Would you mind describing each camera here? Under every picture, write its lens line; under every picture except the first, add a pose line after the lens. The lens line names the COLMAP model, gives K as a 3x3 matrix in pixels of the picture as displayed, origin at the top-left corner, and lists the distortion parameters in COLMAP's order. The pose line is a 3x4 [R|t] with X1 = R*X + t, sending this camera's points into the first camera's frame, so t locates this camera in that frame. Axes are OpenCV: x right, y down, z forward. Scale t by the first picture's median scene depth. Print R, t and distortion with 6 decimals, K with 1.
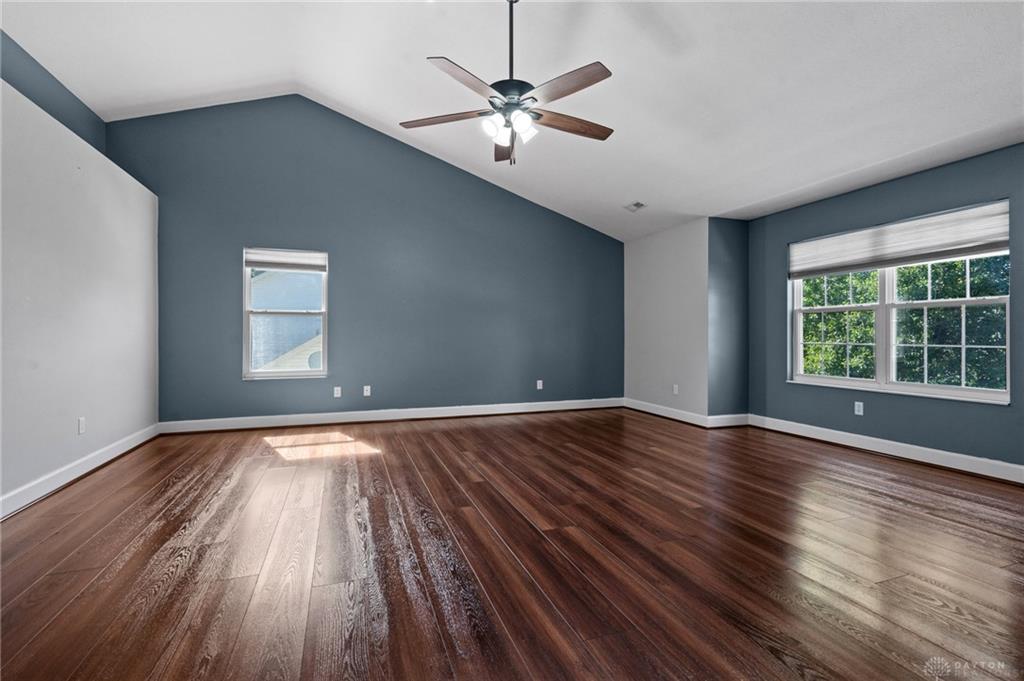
lens RADIAL K [[471.8, 0, 511.0], [0, 471.8, 340.3], [0, 0, 1]] dist [-0.003274, 0.001248]
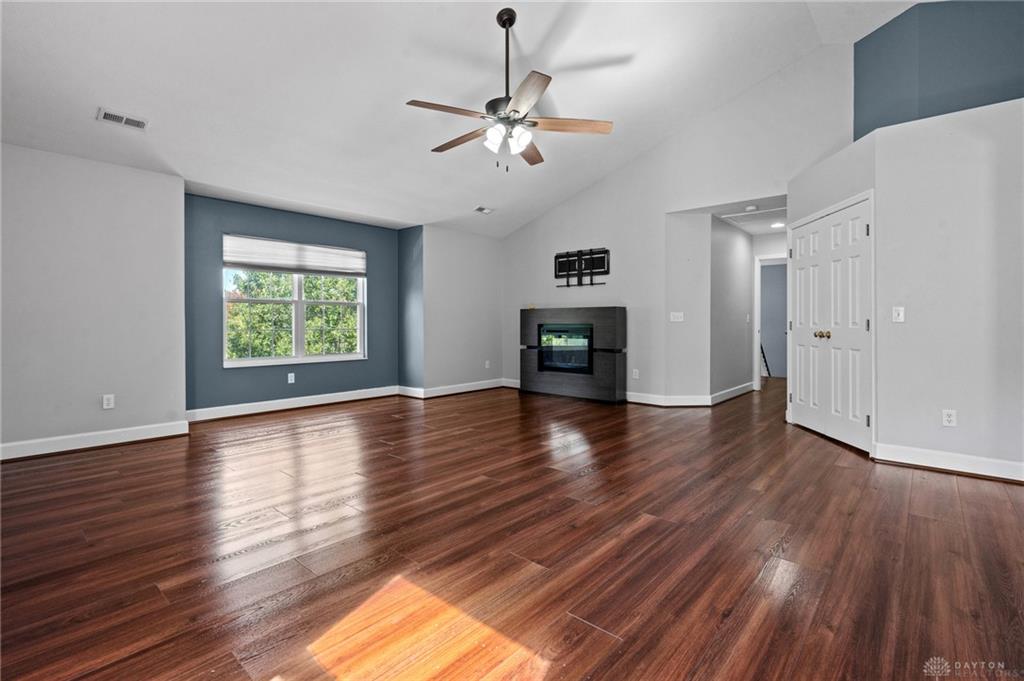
lens RADIAL K [[471.8, 0, 510.6], [0, 471.8, 329.3], [0, 0, 1]] dist [-0.003274, 0.001248]
pose [[-0.481603, -0.007838, 0.876354, -0.722333], [0.010786, 0.999831, 0.014870, -0.005006], [-0.876323, 0.016614, -0.481438, 1.115275]]
